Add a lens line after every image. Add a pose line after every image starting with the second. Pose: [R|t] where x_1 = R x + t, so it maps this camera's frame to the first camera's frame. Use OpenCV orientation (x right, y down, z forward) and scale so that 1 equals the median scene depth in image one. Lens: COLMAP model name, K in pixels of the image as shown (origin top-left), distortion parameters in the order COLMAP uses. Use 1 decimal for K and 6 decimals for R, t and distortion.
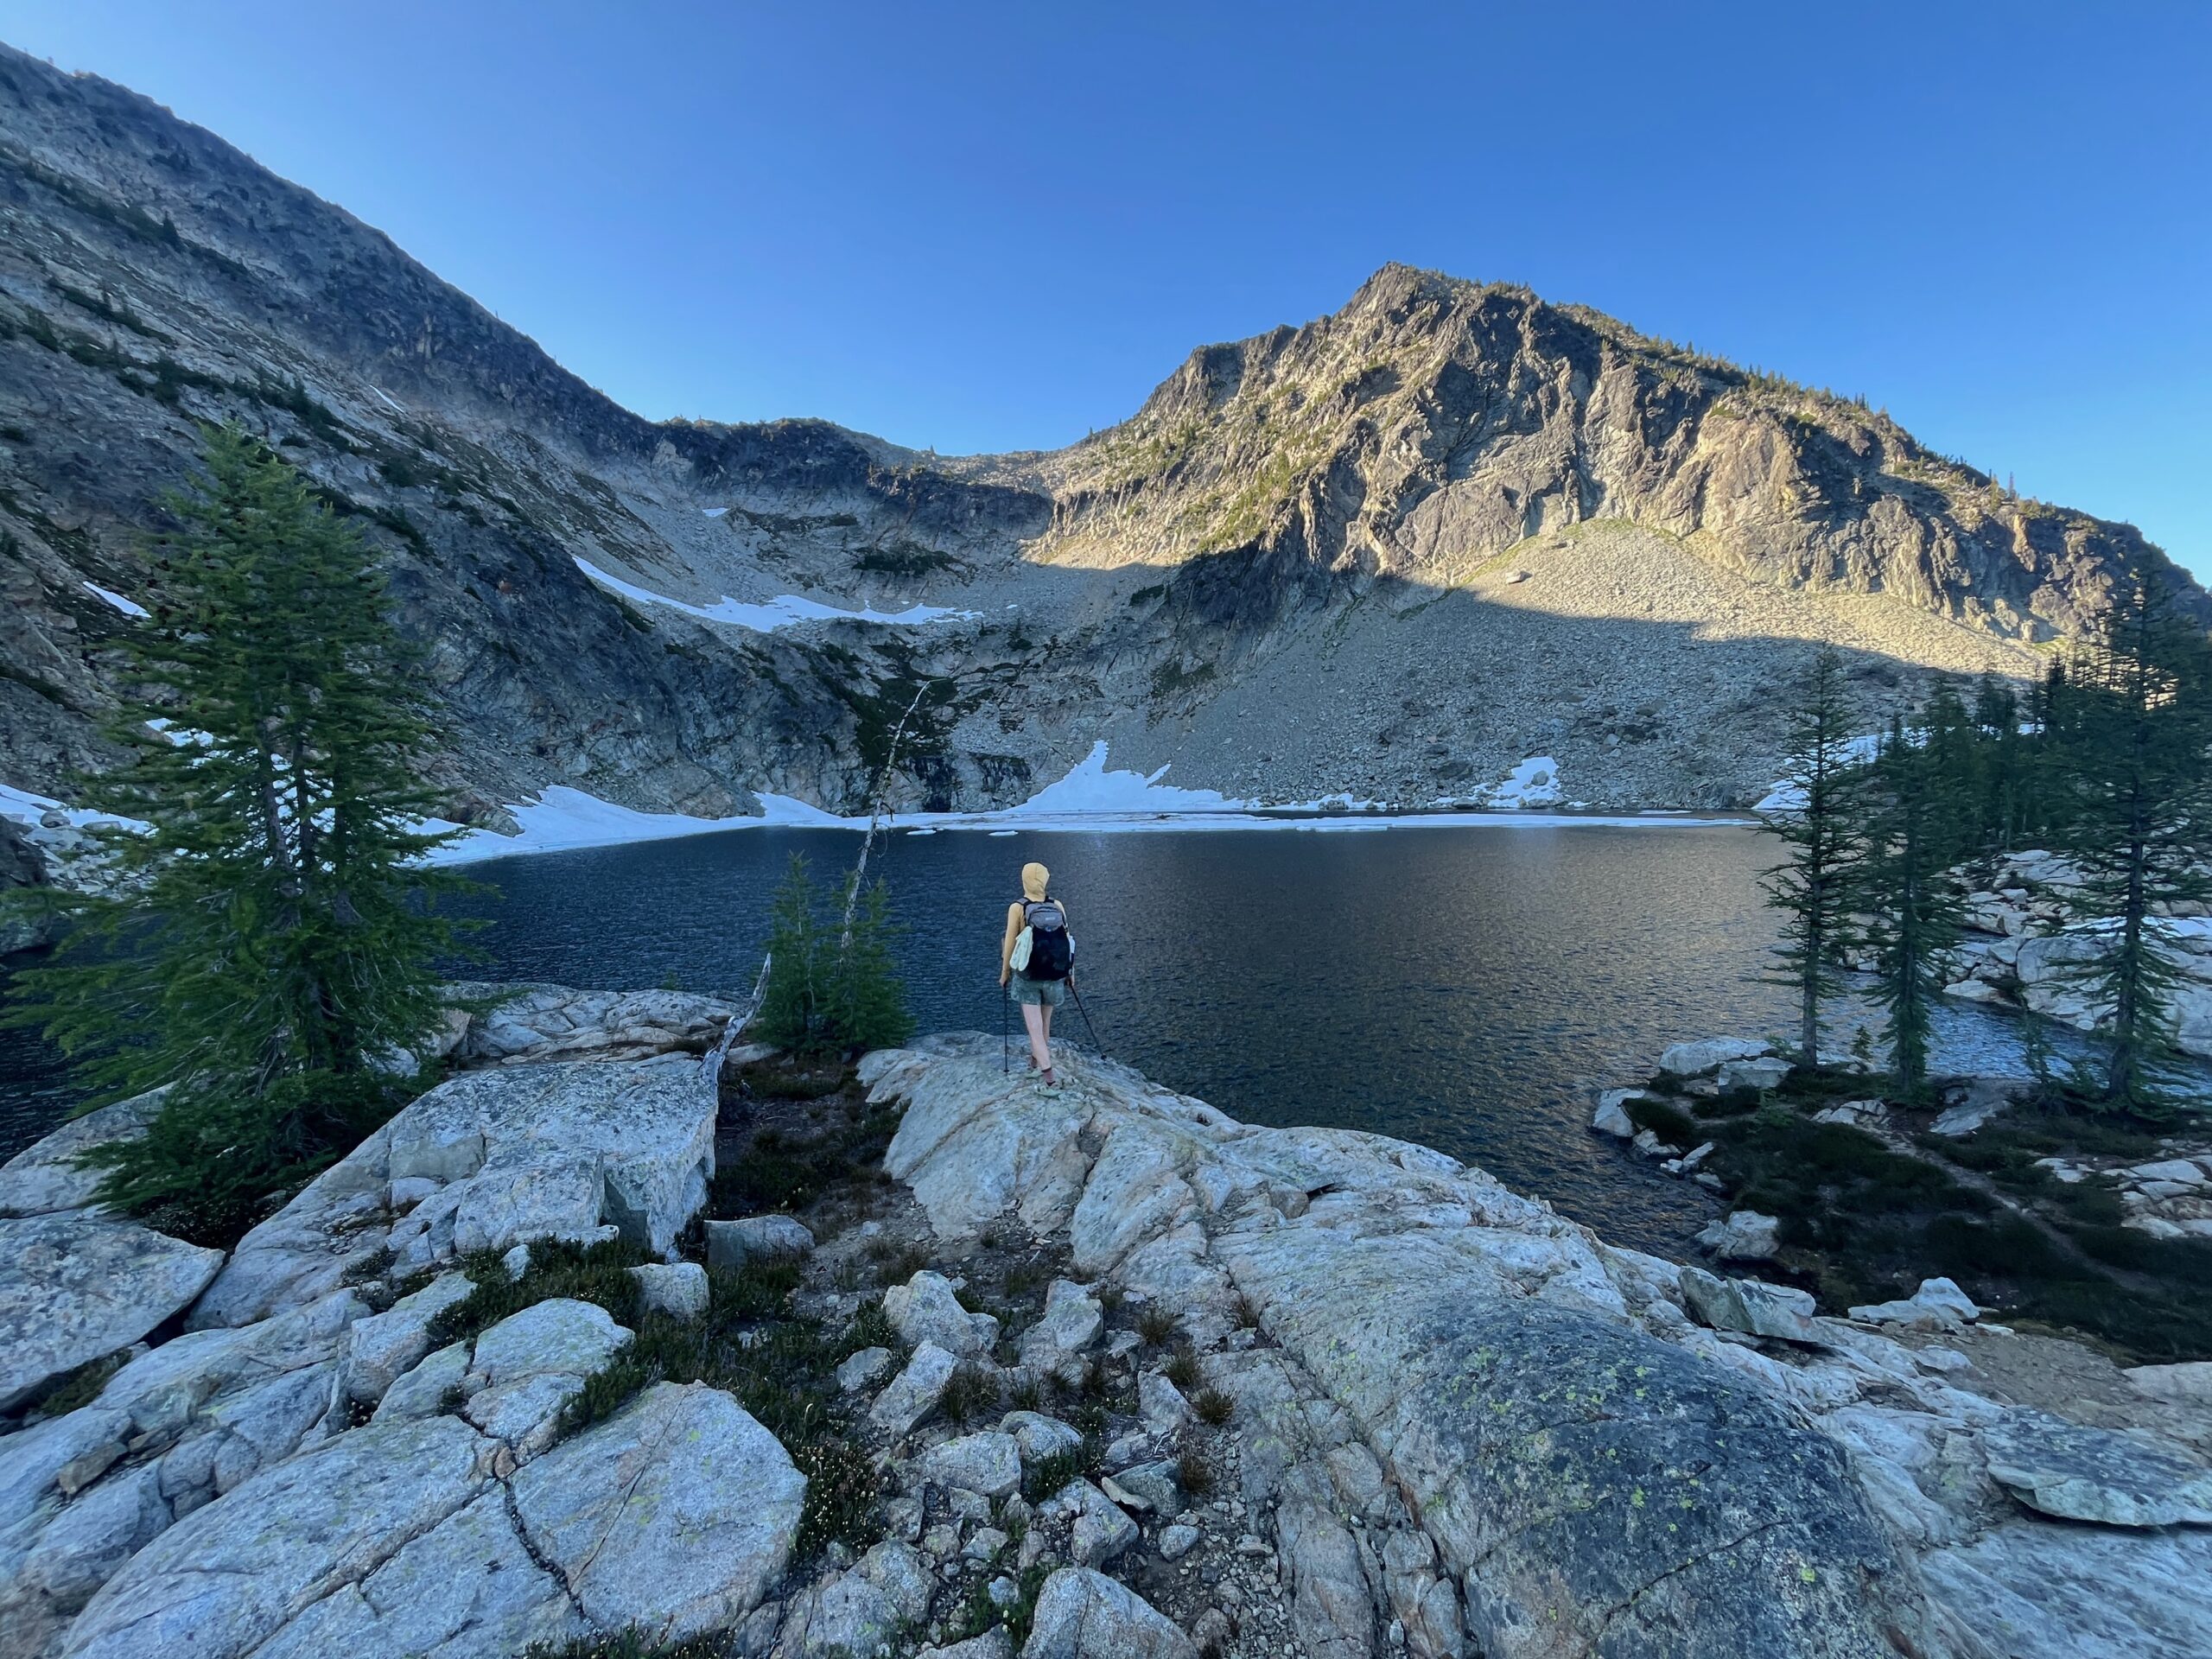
lens RADIAL K [[888.3, 0, 1108.6], [0, 888.3, 826.7], [0, 0, 1]] dist [-0.001537, -0.000206]
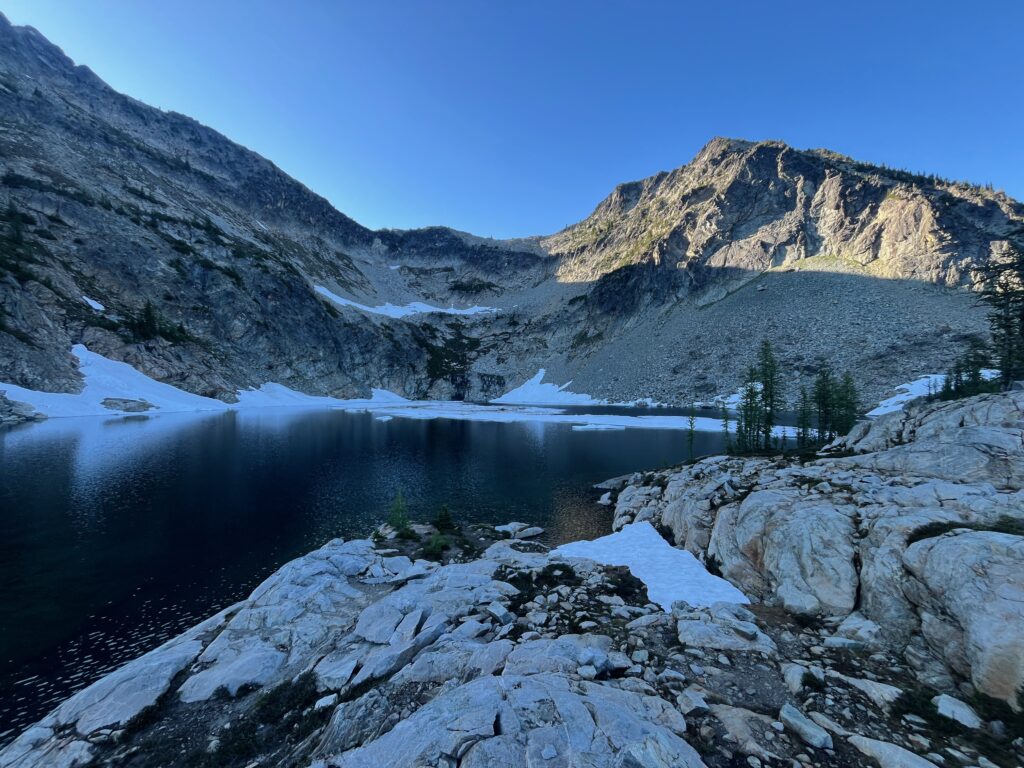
lens RADIAL K [[411.2, 0, 511.2], [0, 411.2, 384.3], [0, 0, 1]] dist [-0.001537, -0.000206]
pose [[0.978903, 0.028492, -0.202331, 0.109074], [-0.040521, 0.997633, -0.055556, -0.004100], [0.200269, 0.062583, 0.977740, 0.045023]]
